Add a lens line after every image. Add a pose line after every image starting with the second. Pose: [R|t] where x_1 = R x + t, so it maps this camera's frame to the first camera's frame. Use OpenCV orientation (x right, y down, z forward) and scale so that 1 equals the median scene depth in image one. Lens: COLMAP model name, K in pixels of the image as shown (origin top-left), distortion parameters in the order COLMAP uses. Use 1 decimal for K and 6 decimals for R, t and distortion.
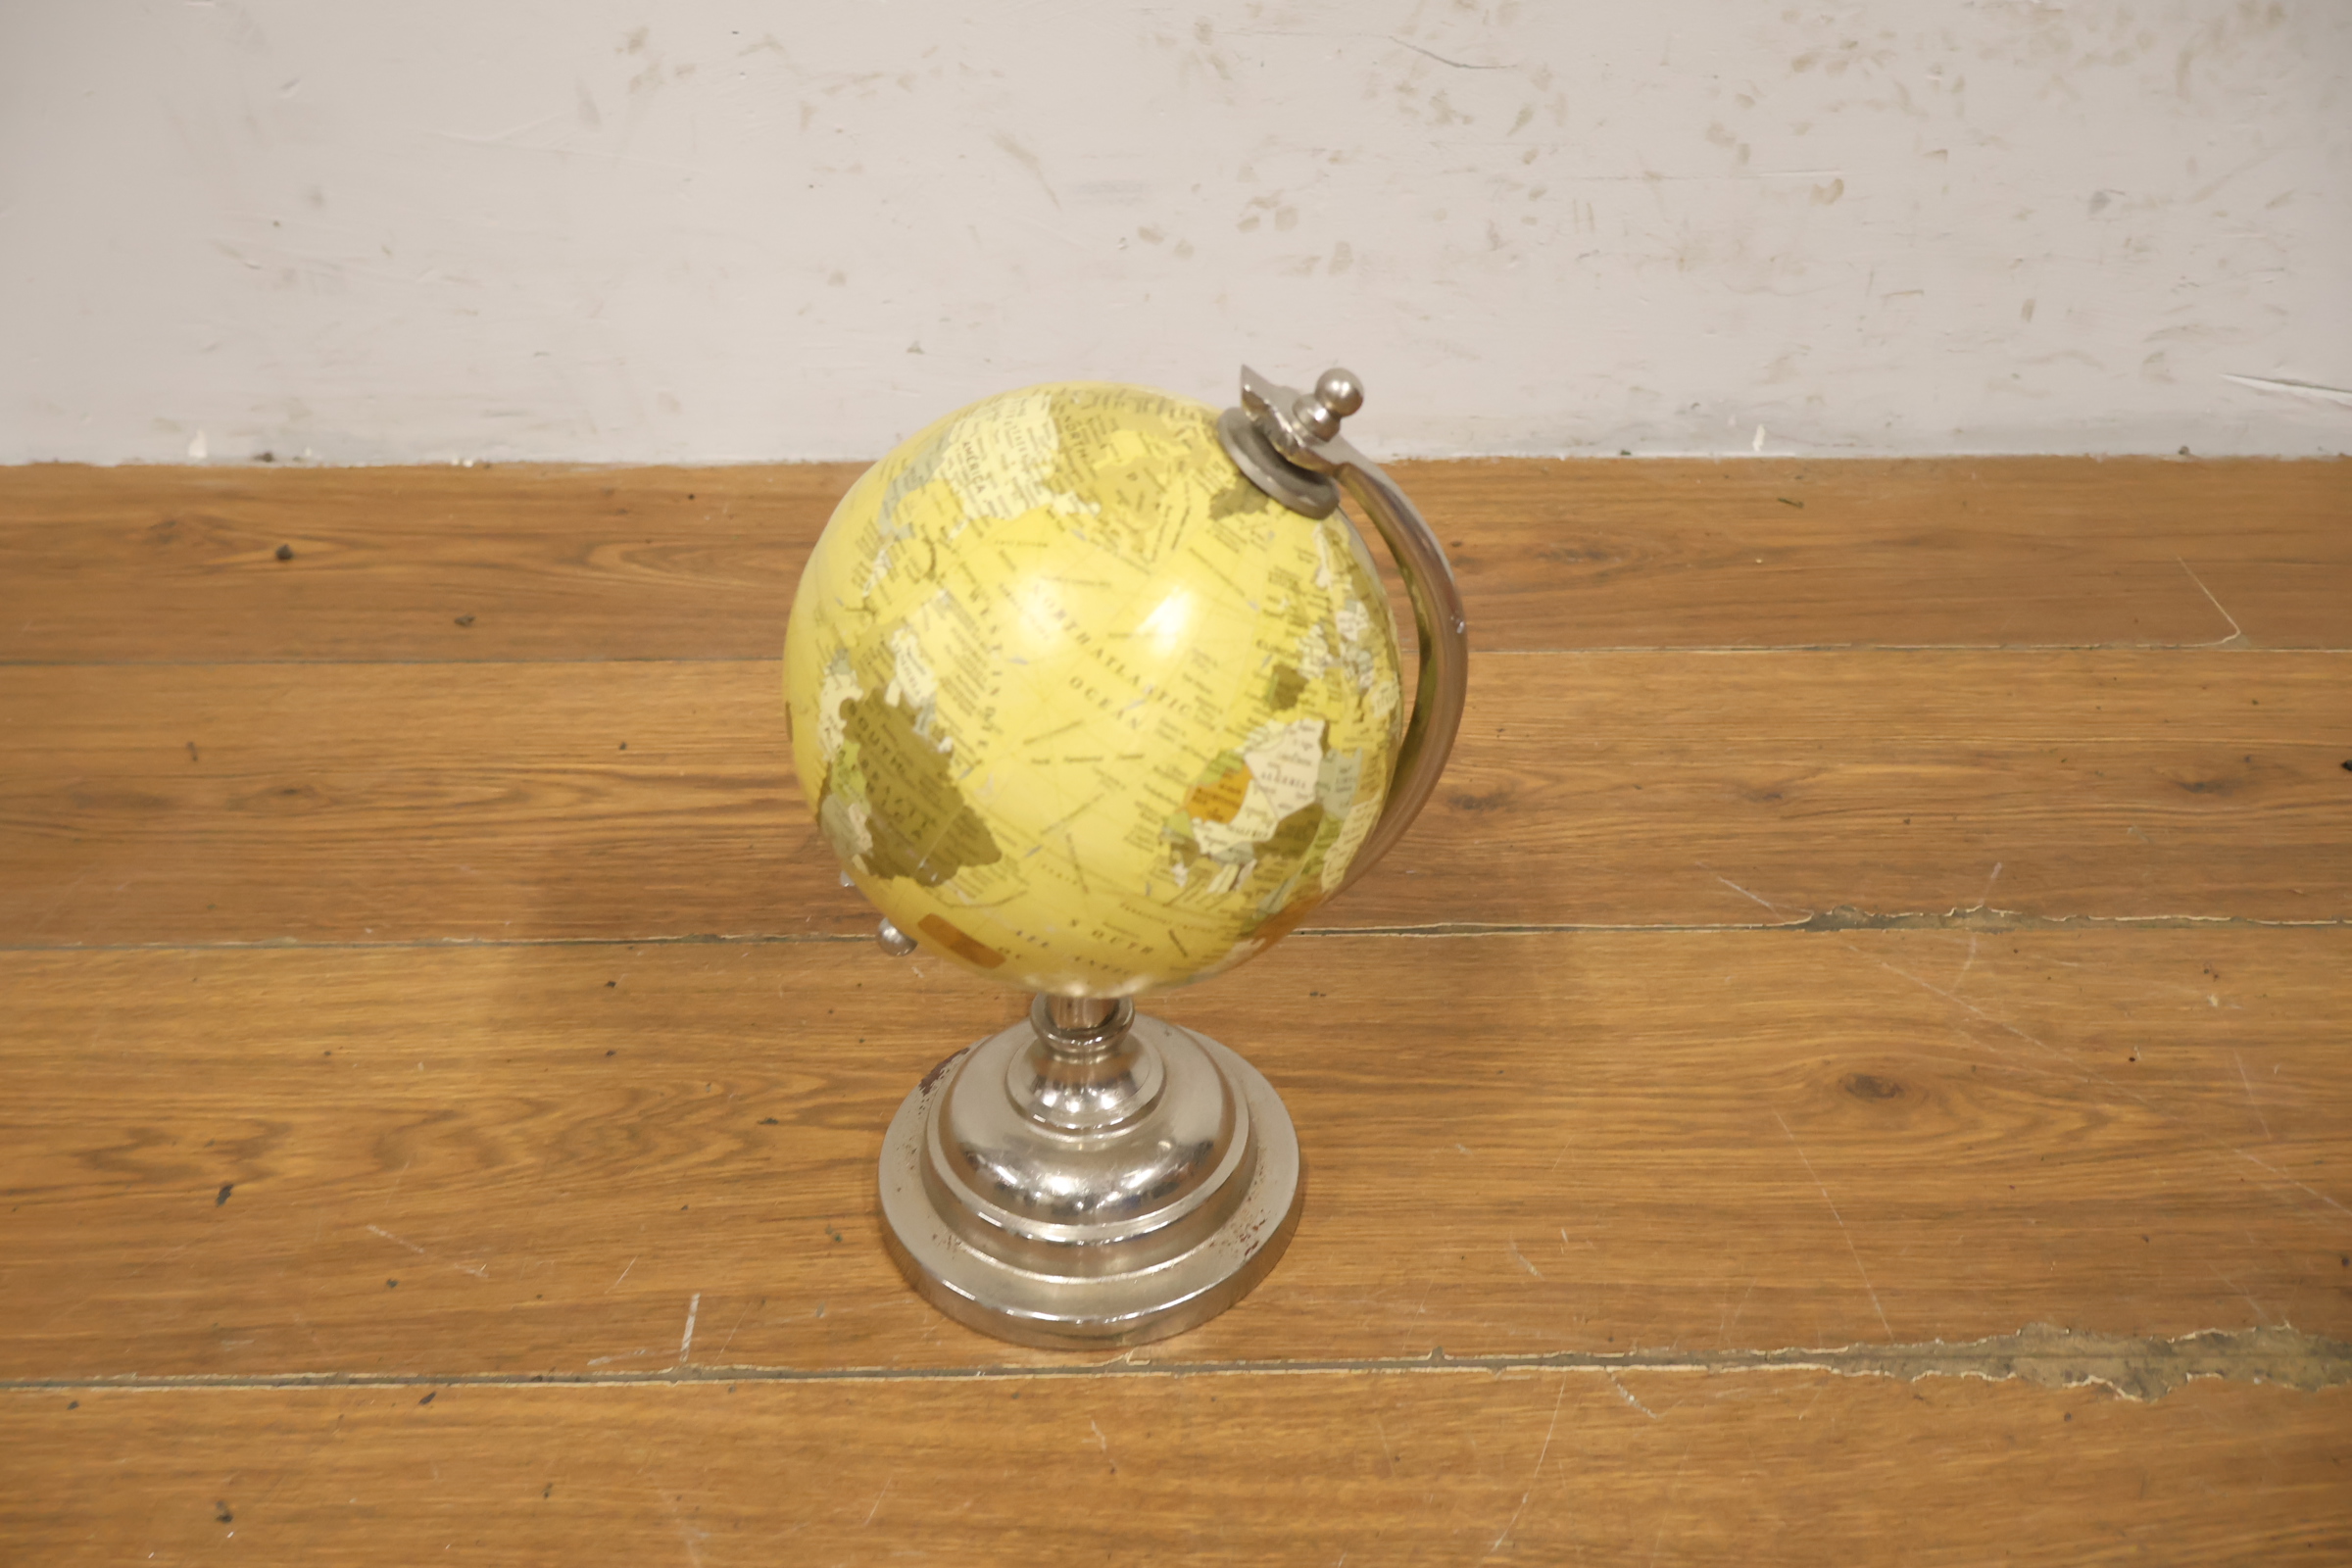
lens RADIAL K [[2030.4, 0, 1162.7], [0, 2030.4, 783.9], [0, 0, 1]] dist [-0.001541, 0.006952]
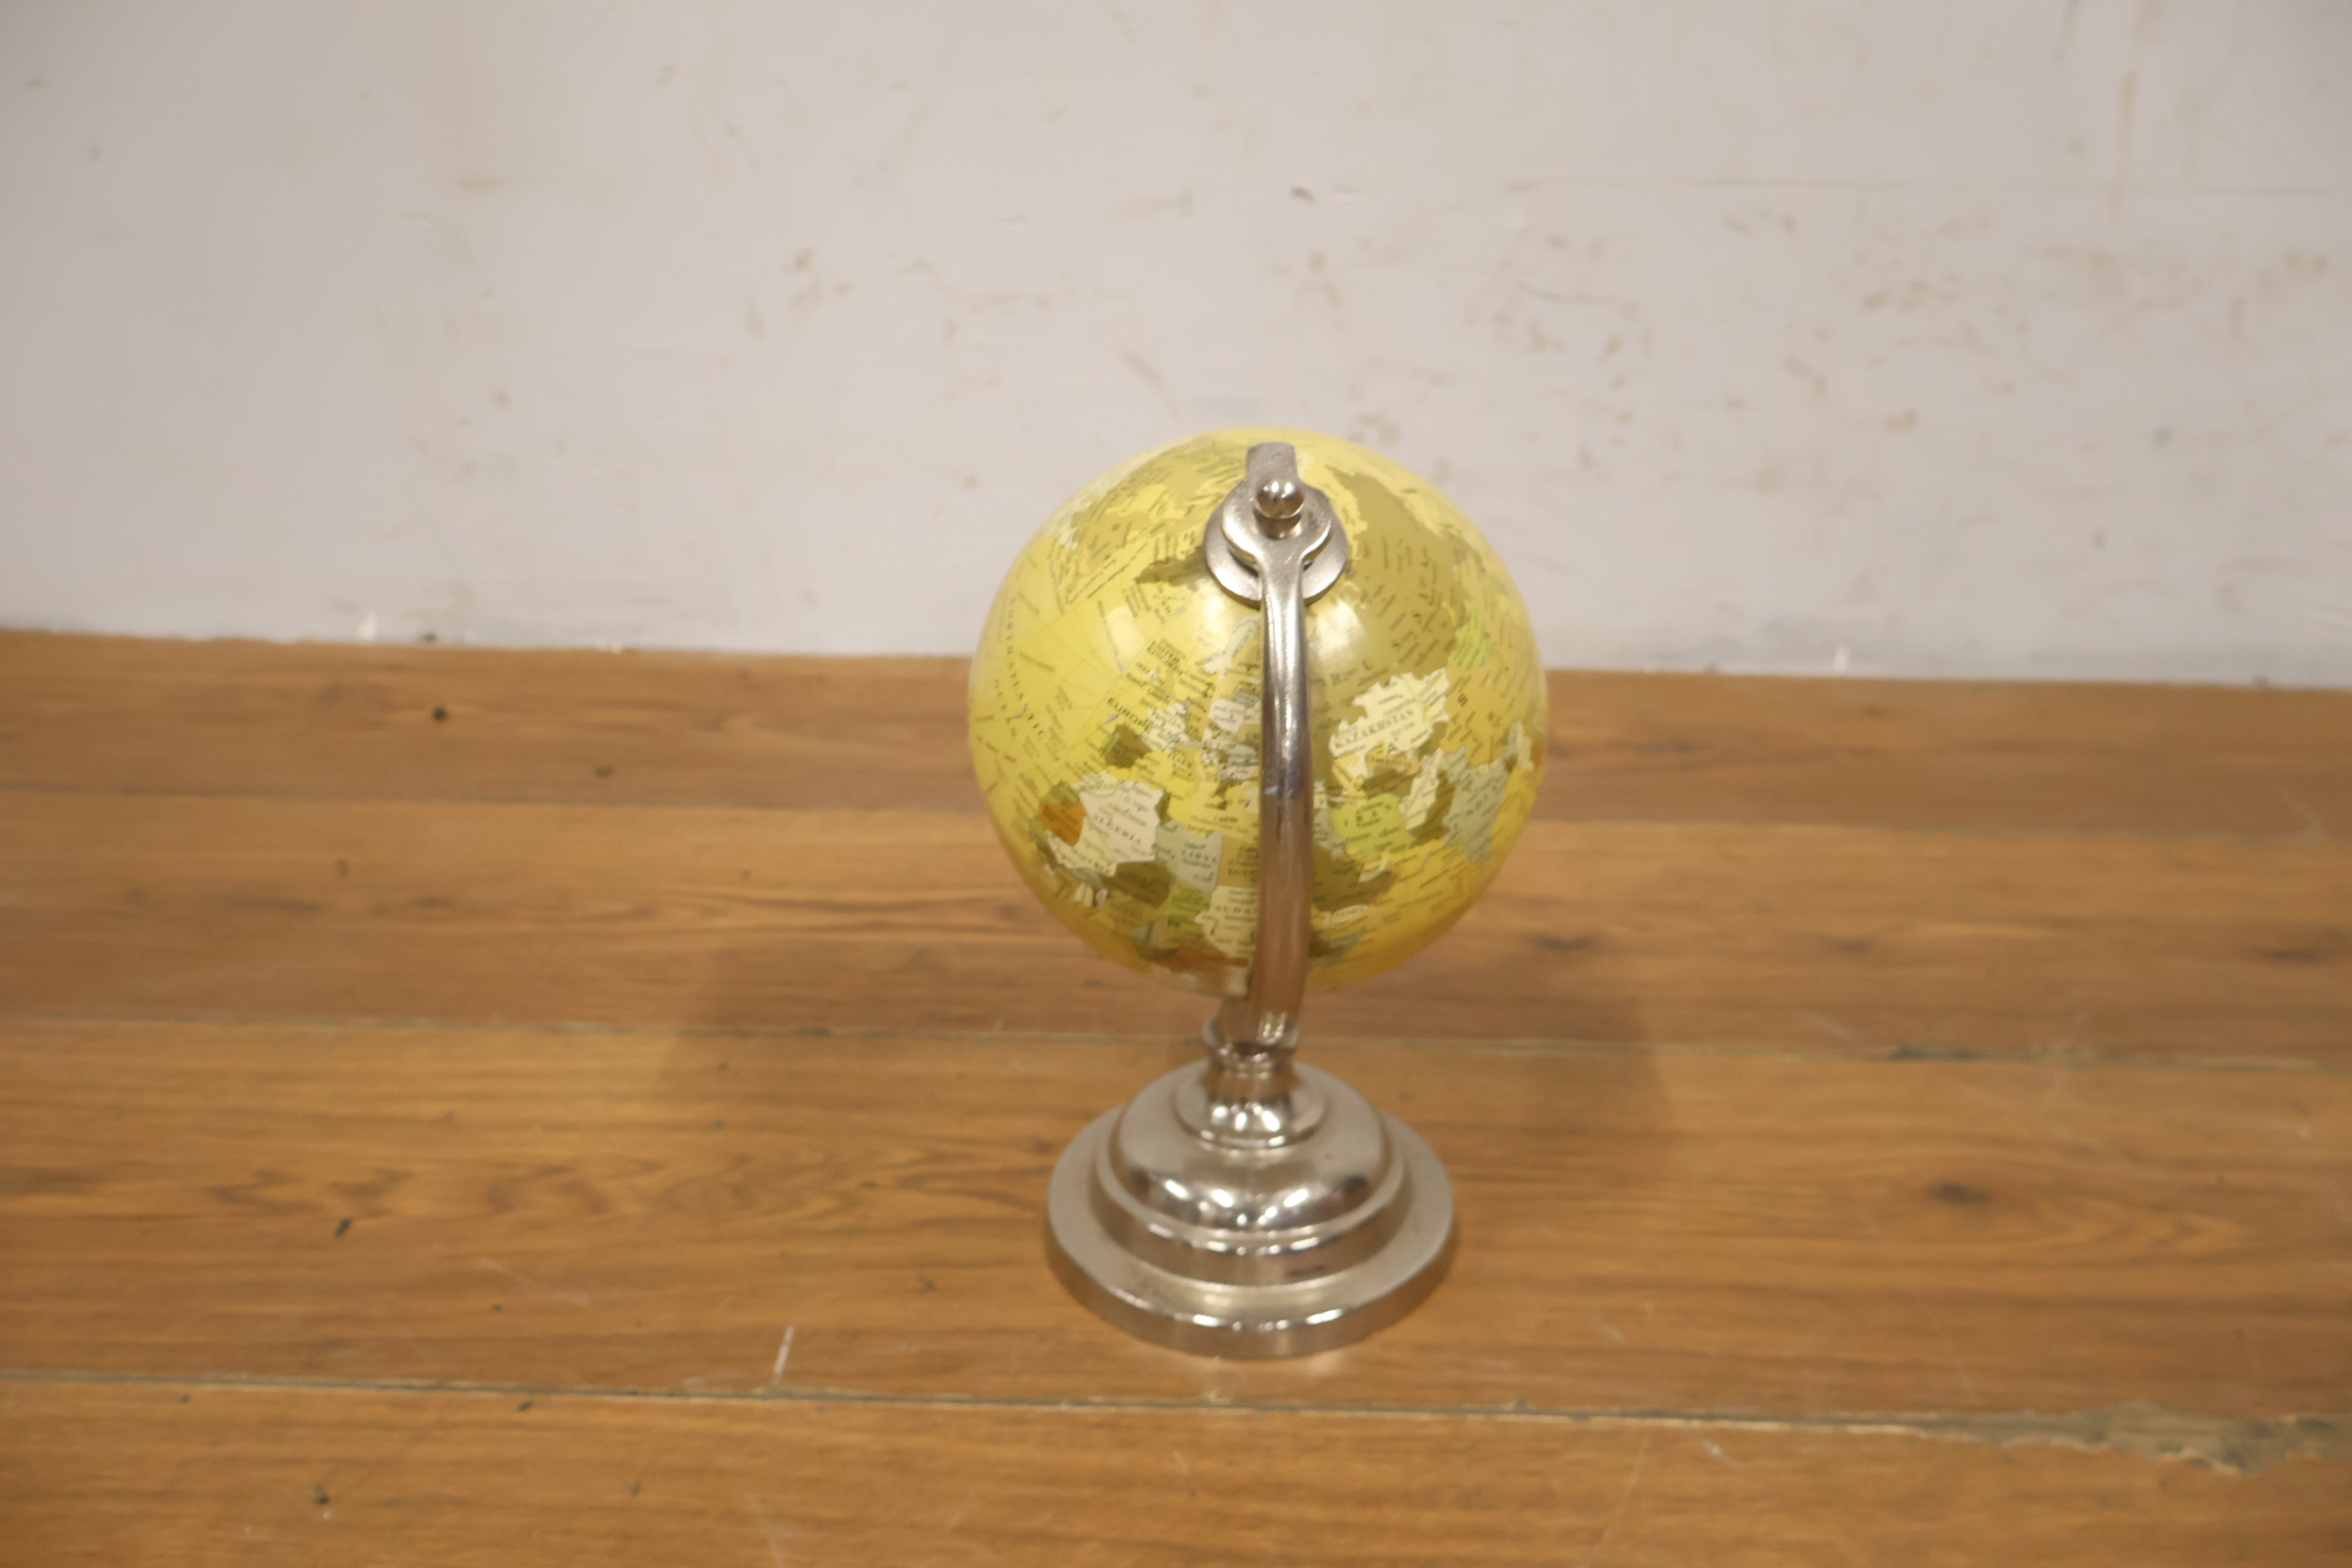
lens RADIAL K [[2030.4, 0, 1179.5], [0, 2030.4, 797.9], [0, 0, 1]] dist [-0.001541, 0.006952]
pose [[0.998722, 0.028439, -0.041787, 0.000284], [-0.035175, 0.984727, -0.170515, 0.144215], [0.036299, 0.171767, 0.984469, -0.039334]]
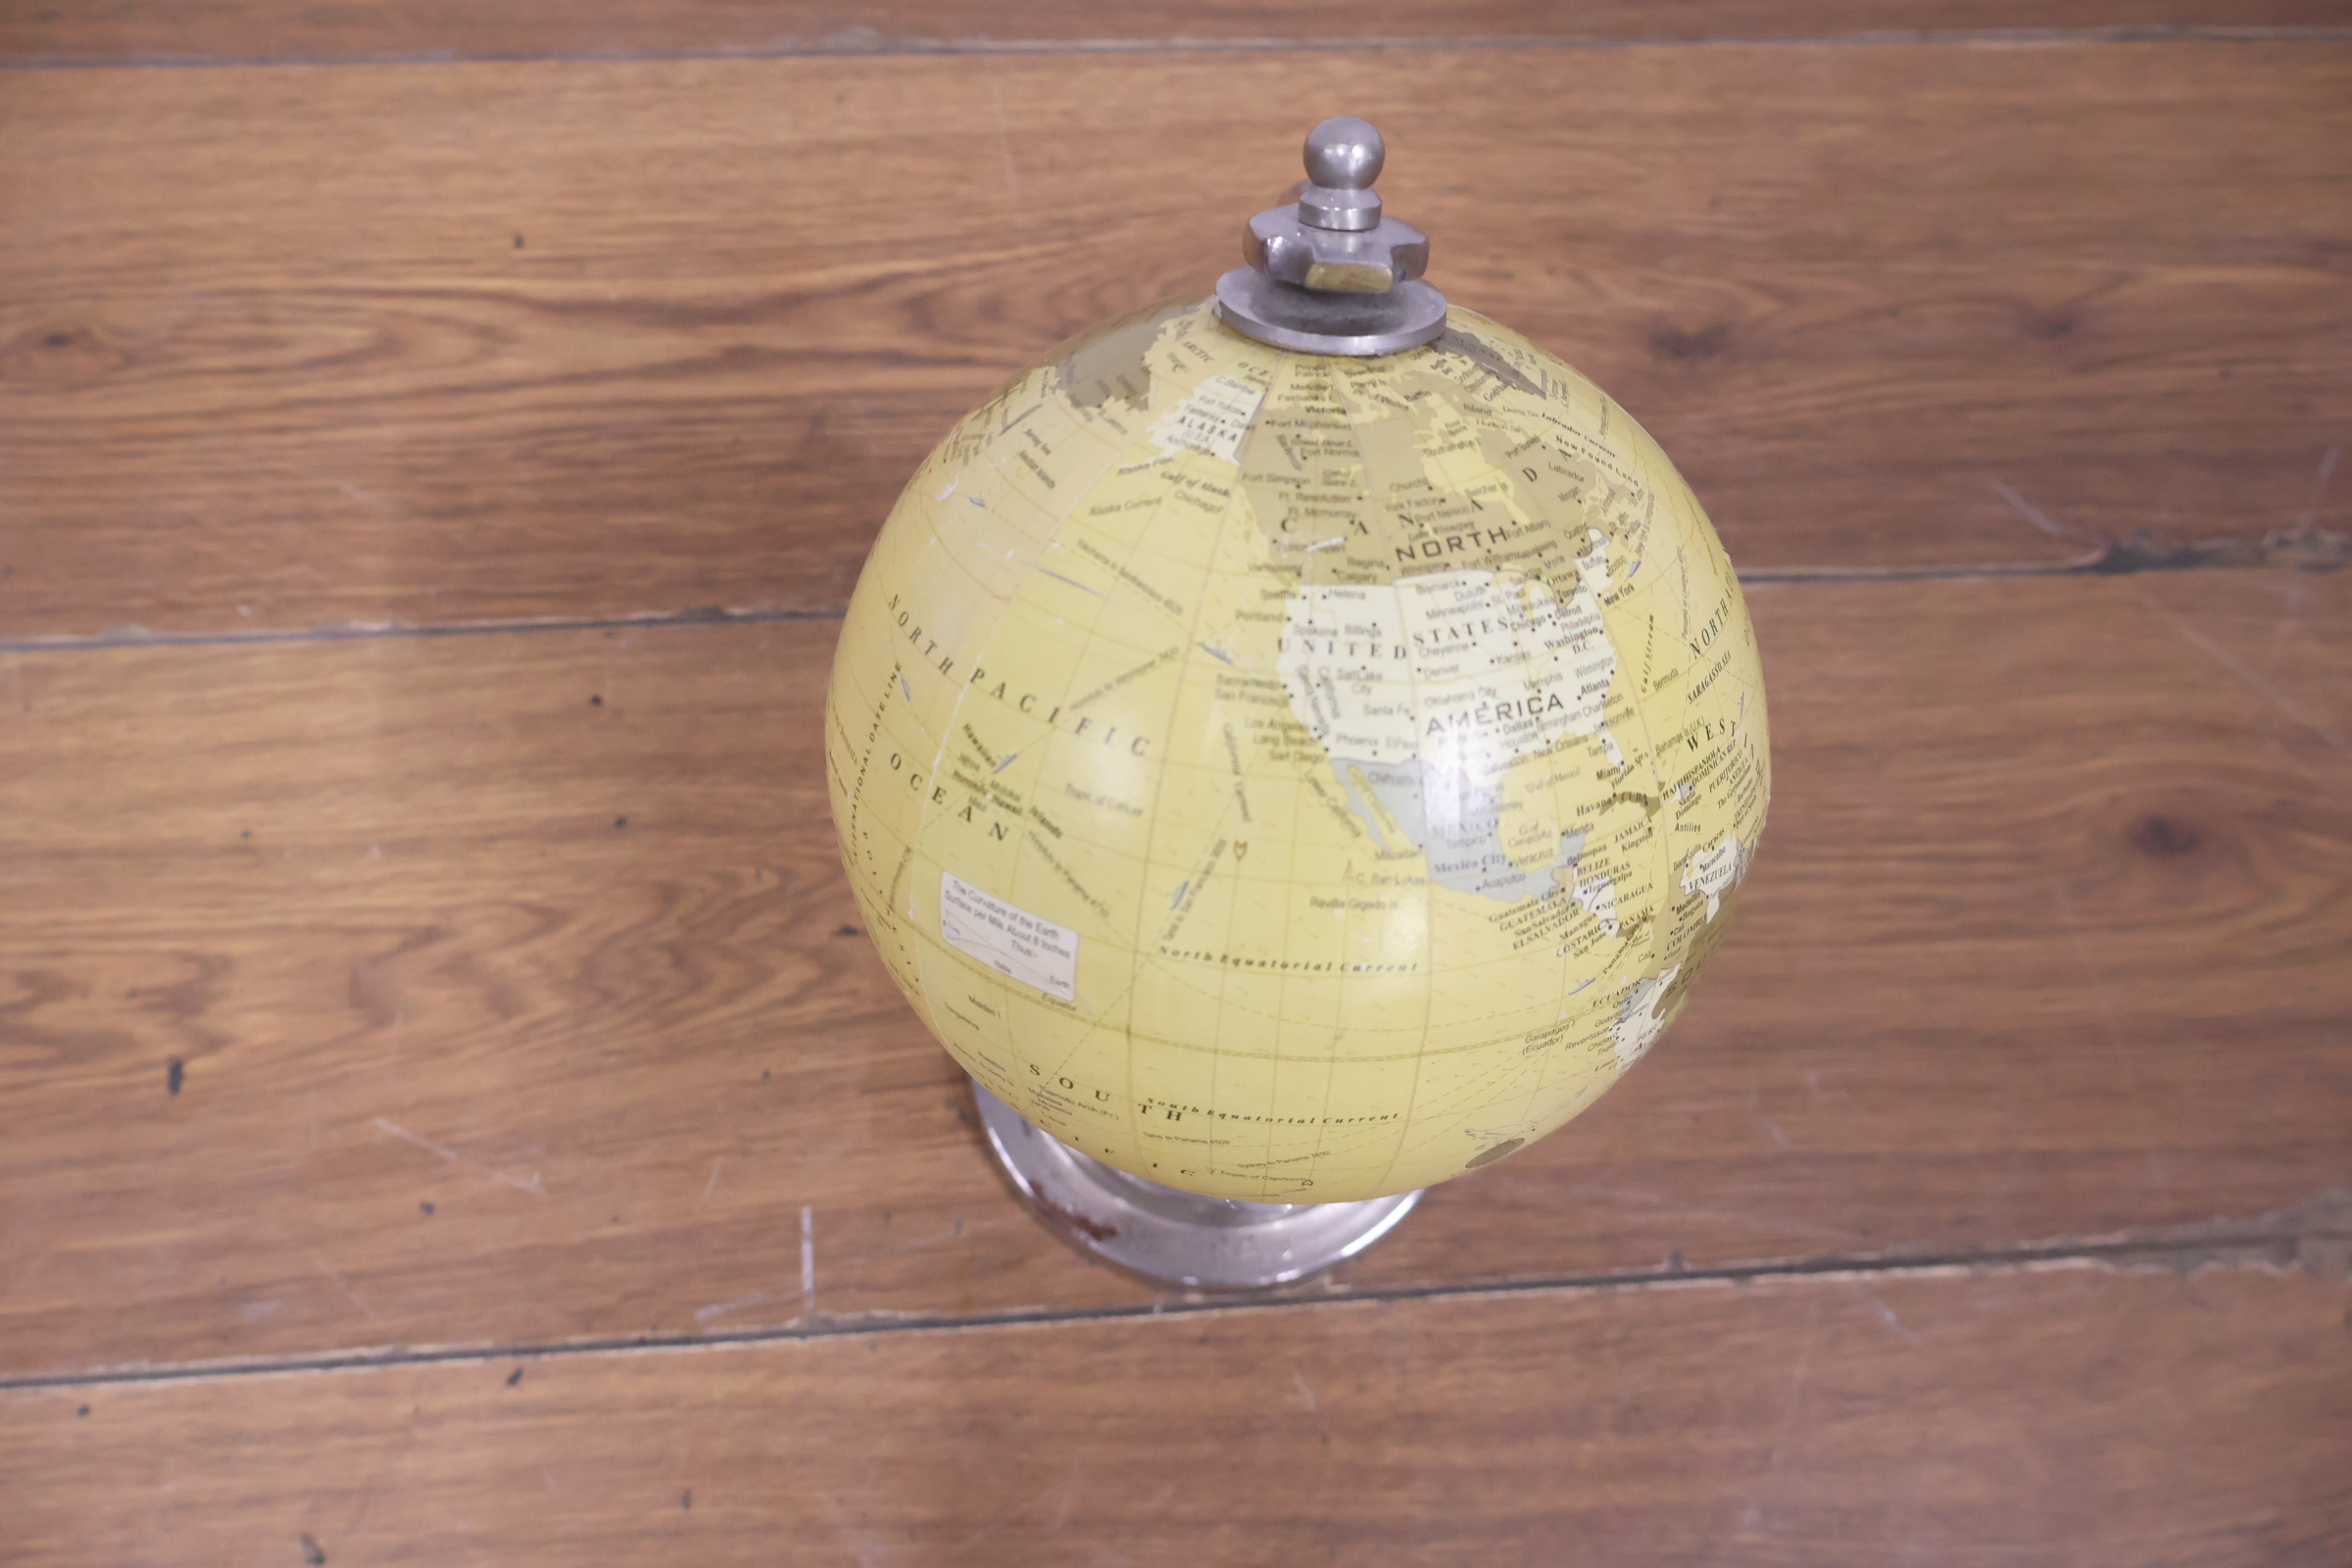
lens RADIAL K [[2030.4, 0, 1173.2], [0, 2030.4, 789.0], [0, 0, 1]] dist [-0.001541, 0.006952]
pose [[0.995768, -0.034280, 0.085270, -0.133046], [-0.019222, 0.829620, 0.557998, -0.334821], [-0.089870, -0.557275, 0.825450, 0.360576]]
